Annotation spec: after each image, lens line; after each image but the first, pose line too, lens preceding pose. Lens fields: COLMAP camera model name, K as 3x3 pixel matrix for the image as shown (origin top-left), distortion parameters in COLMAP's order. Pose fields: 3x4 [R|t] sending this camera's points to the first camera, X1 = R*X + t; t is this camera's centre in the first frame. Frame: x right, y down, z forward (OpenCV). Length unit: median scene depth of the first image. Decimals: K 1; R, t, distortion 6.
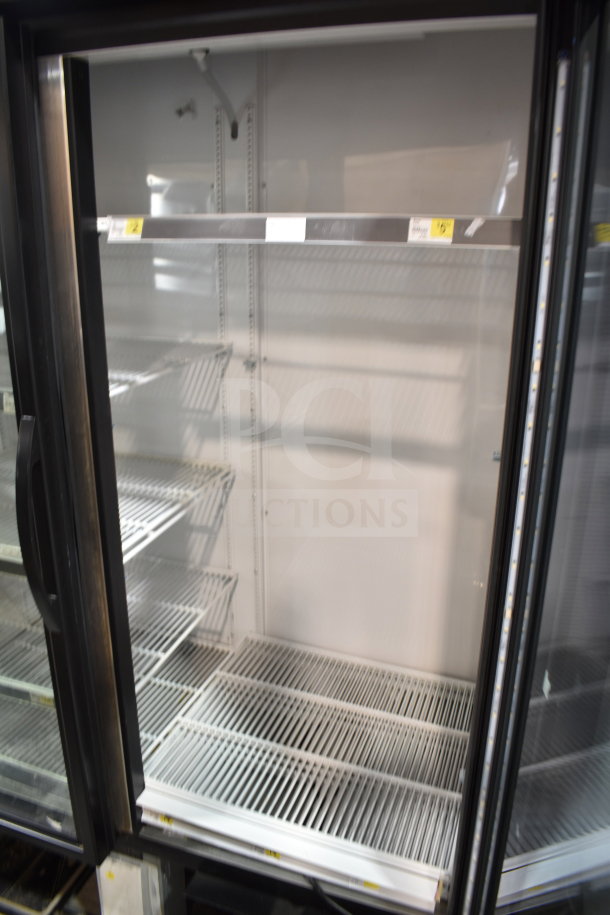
lens RADIAL K [[705.6, 0, 305.0], [0, 705.6, 457.5], [0, 0, 1]] dist [-0.118874, 0.033342]
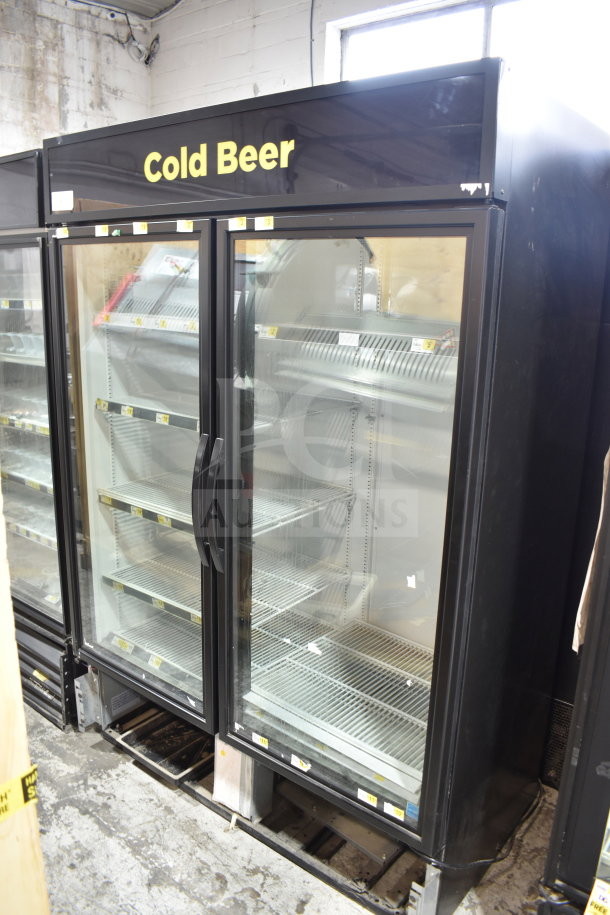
lens RADIAL K [[705.6, 0, 305.0], [0, 705.6, 457.5], [0, 0, 1]] dist [-0.118874, 0.033342]
pose [[0.947010, 0.089283, -0.308545, 0.307784], [-0.111868, 0.992129, -0.056263, 0.049888], [0.301093, 0.087798, 0.949544, -0.465660]]
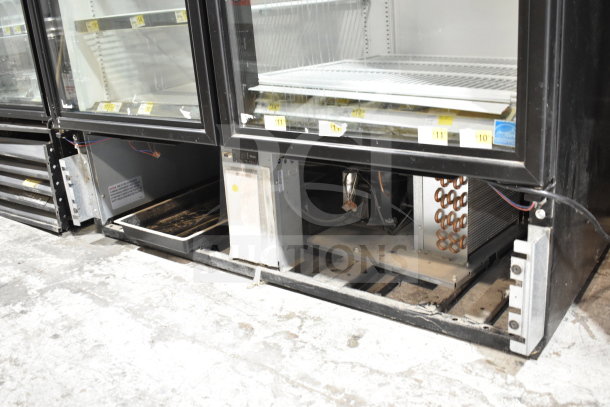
lens RADIAL K [[592.6, 0, 305.0], [0, 592.6, 203.5], [0, 0, 1]] dist [-0.076732, -0.003854]
pose [[0.947615, 0.013998, -0.319109, 0.168357], [-0.003022, 0.999388, 0.034863, 0.655778], [0.319402, -0.032072, 0.947076, 0.060628]]
